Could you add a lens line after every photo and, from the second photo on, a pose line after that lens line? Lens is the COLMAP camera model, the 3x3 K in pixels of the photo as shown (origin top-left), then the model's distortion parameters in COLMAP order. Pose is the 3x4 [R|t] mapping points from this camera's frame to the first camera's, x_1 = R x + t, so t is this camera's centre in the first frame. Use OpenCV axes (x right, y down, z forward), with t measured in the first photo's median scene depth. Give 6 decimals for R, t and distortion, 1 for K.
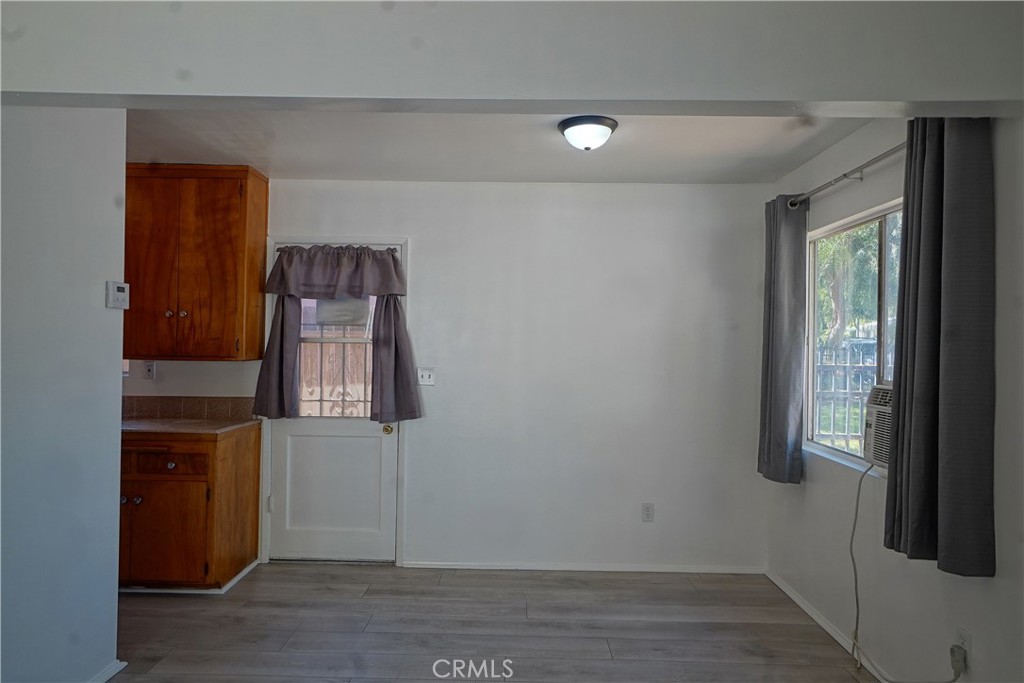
lens RADIAL K [[636.7, 0, 512.9], [0, 636.7, 347.7], [0, 0, 1]] dist [0.002317, -0.000082]
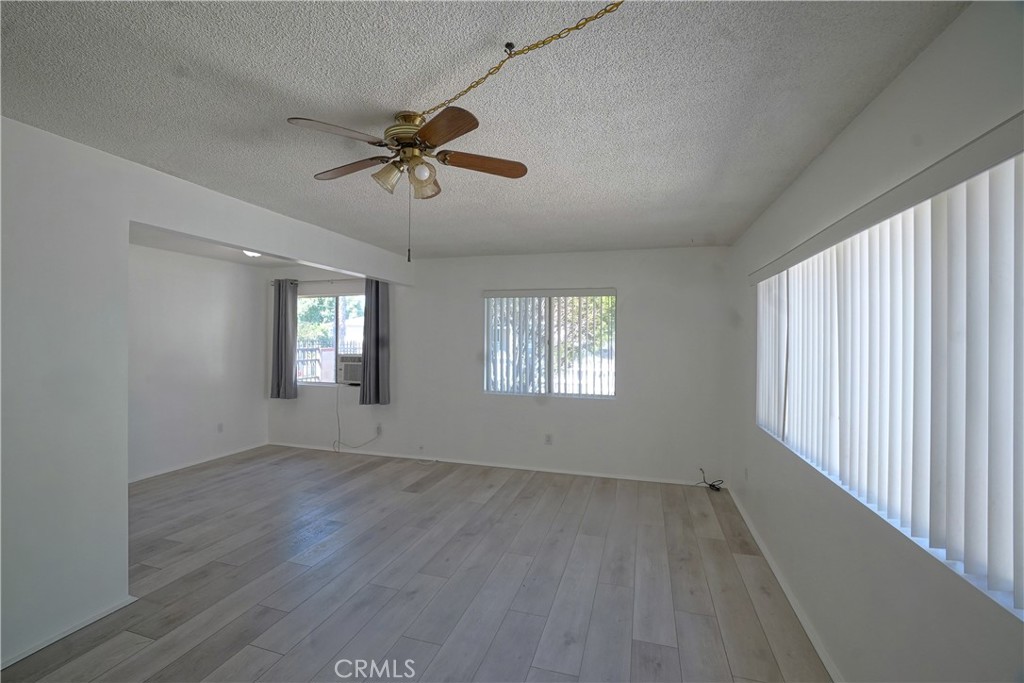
lens RADIAL K [[461.1, 0, 510.1], [0, 461.1, 339.2], [0, 0, 1]] dist [0.001881, 0.000290]
pose [[0.274124, -0.021367, 0.961457, -1.067803], [-0.008363, 0.999662, 0.024600, -0.064313], [-0.961658, -0.014784, 0.273853, -0.283281]]
